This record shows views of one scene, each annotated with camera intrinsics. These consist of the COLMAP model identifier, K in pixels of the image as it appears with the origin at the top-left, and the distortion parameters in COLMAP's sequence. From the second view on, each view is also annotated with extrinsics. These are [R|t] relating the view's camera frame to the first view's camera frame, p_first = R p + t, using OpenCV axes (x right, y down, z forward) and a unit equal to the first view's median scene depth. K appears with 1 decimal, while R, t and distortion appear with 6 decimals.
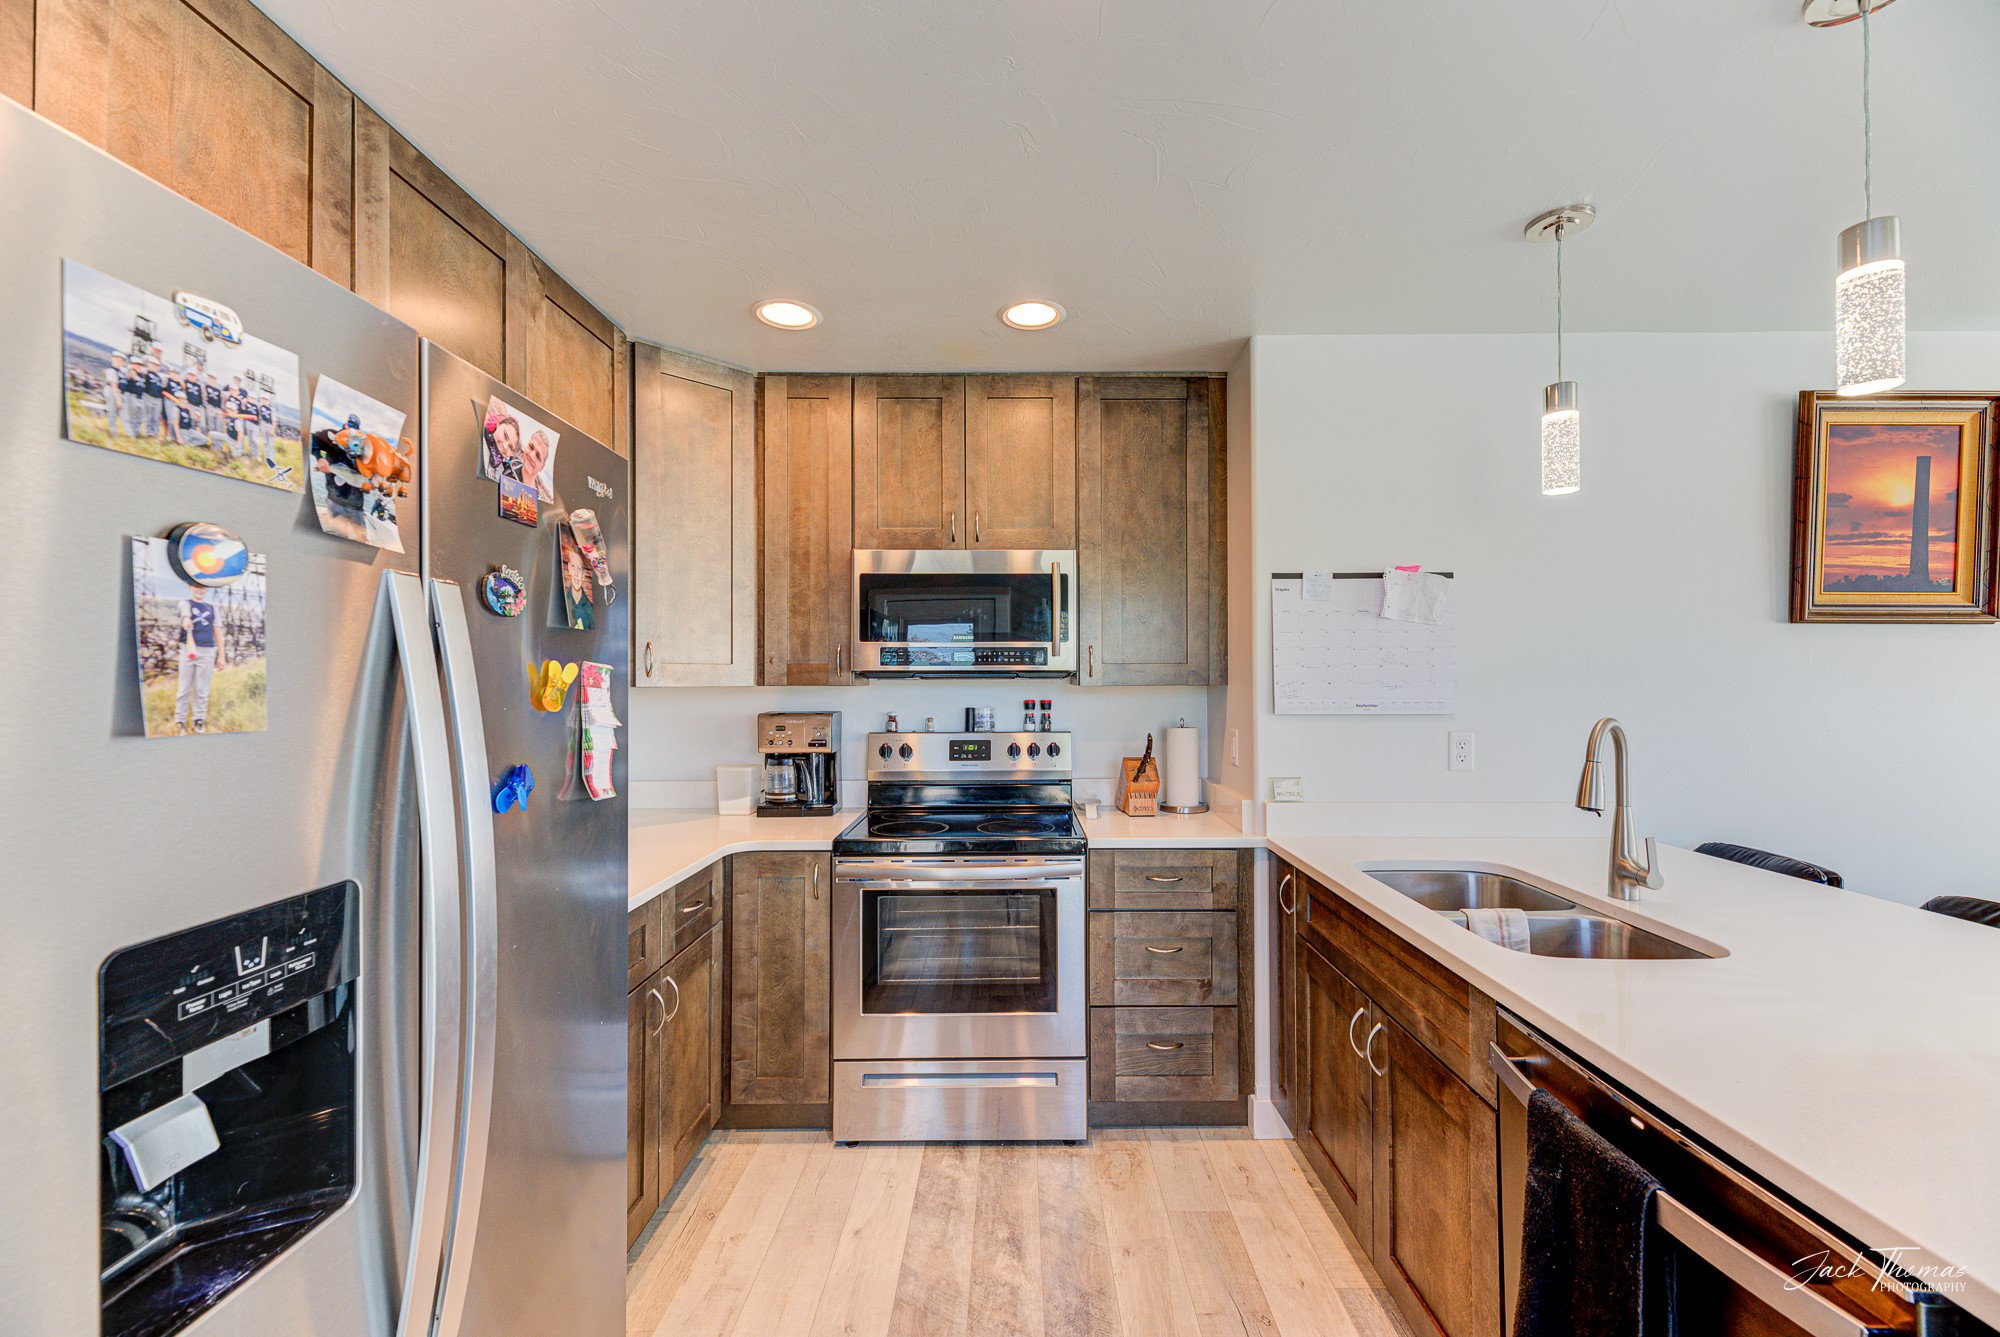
lens RADIAL K [[796.6, 0, 1004.2], [0, 796.6, 673.1], [0, 0, 1]] dist [0.009526, -0.000405]
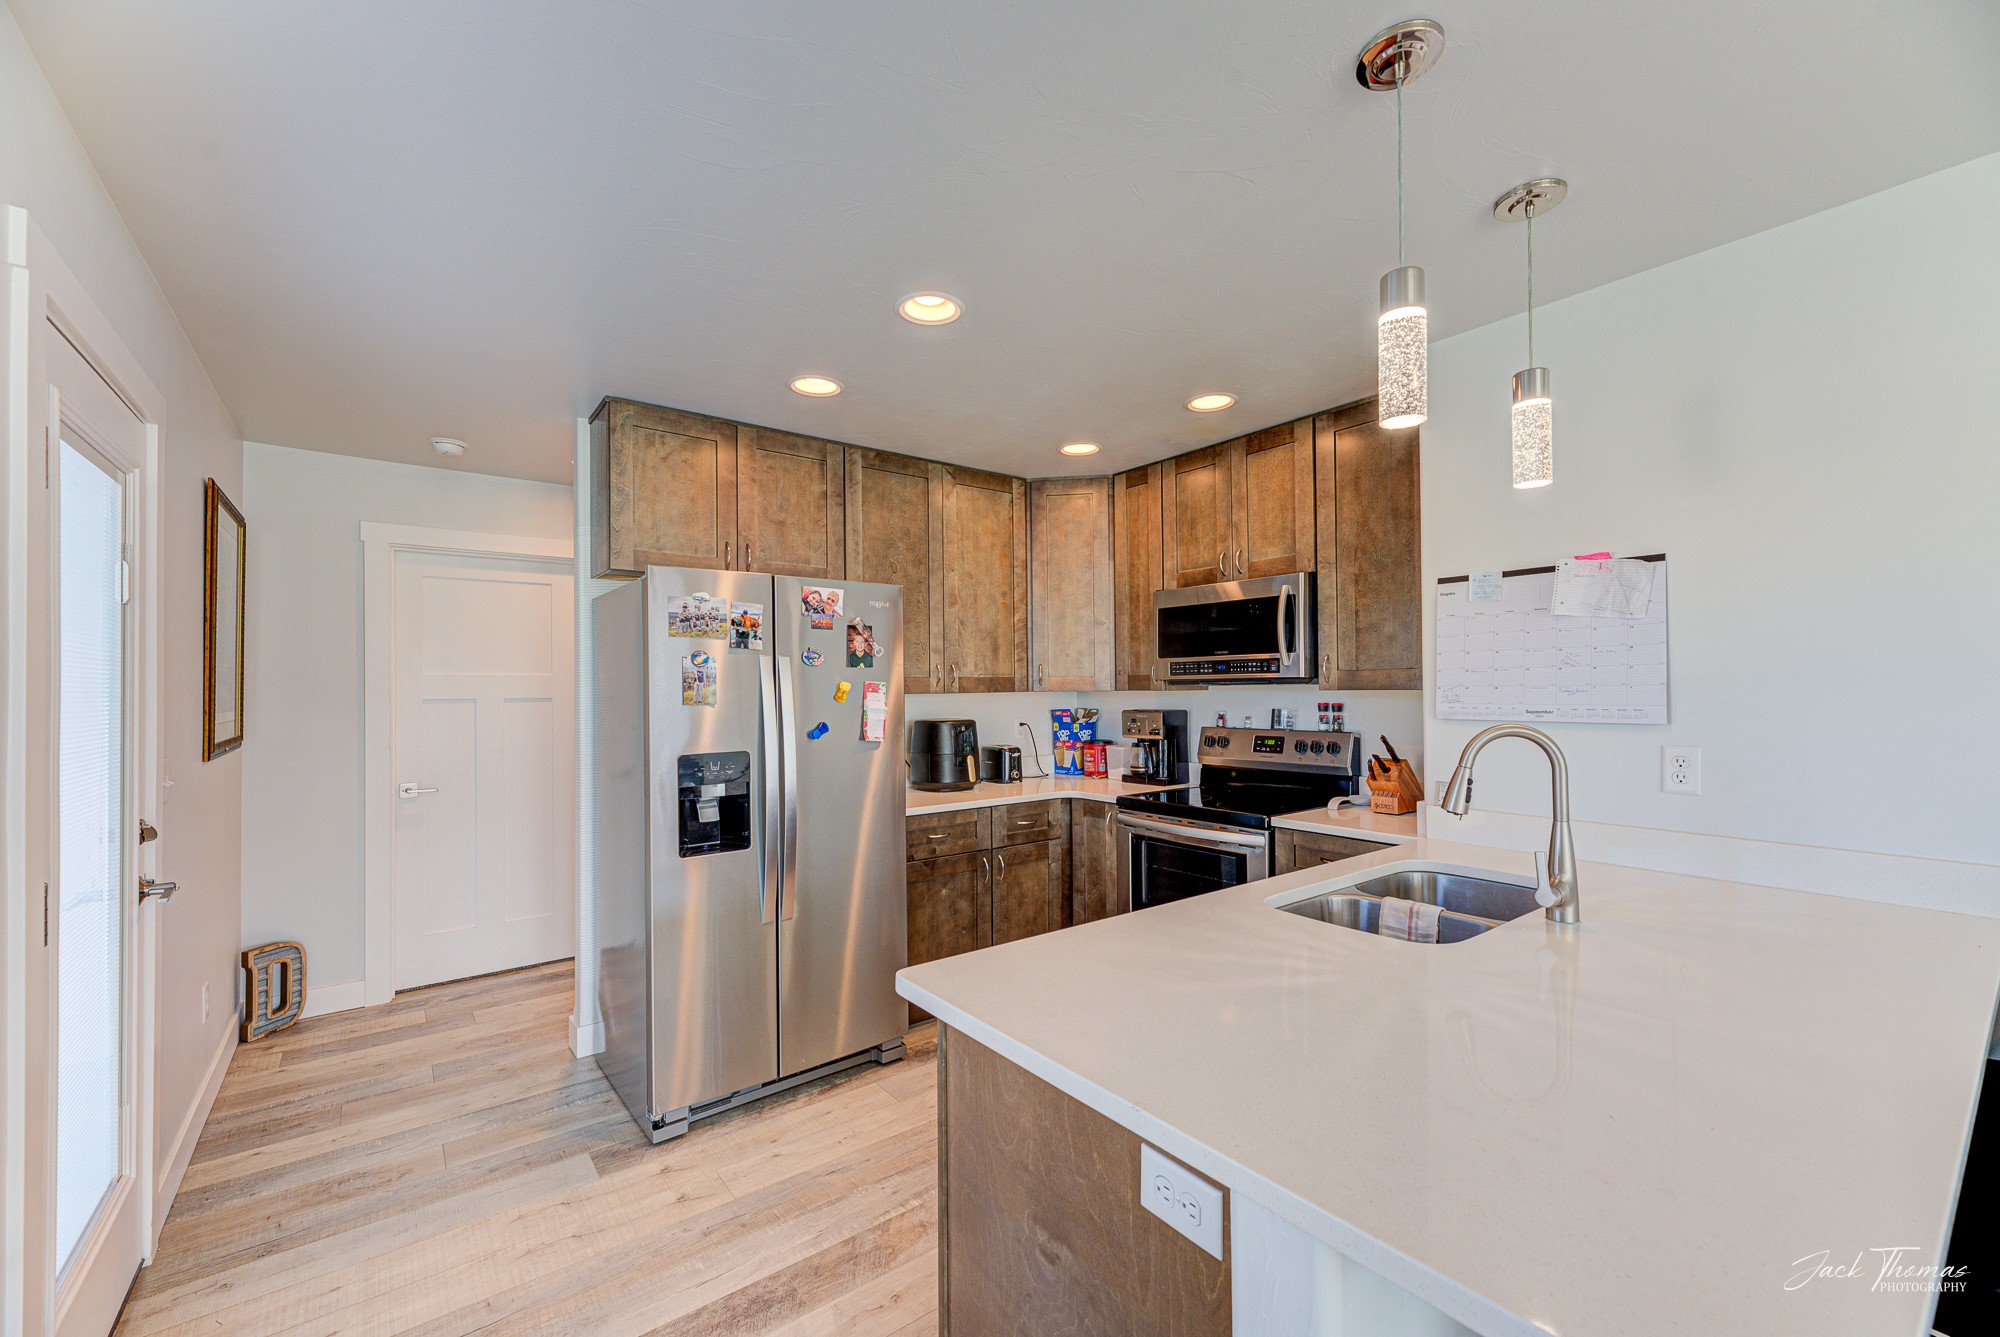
lens RADIAL K [[796.6, 0, 1003.2], [0, 796.6, 686.1], [0, 0, 1]] dist [0.009526, -0.000405]
pose [[0.609266, -0.005326, -0.792948, 0.753039], [0.015386, 0.999869, 0.005106, -0.002933], [0.792817, -0.015311, 0.609268, -0.047973]]
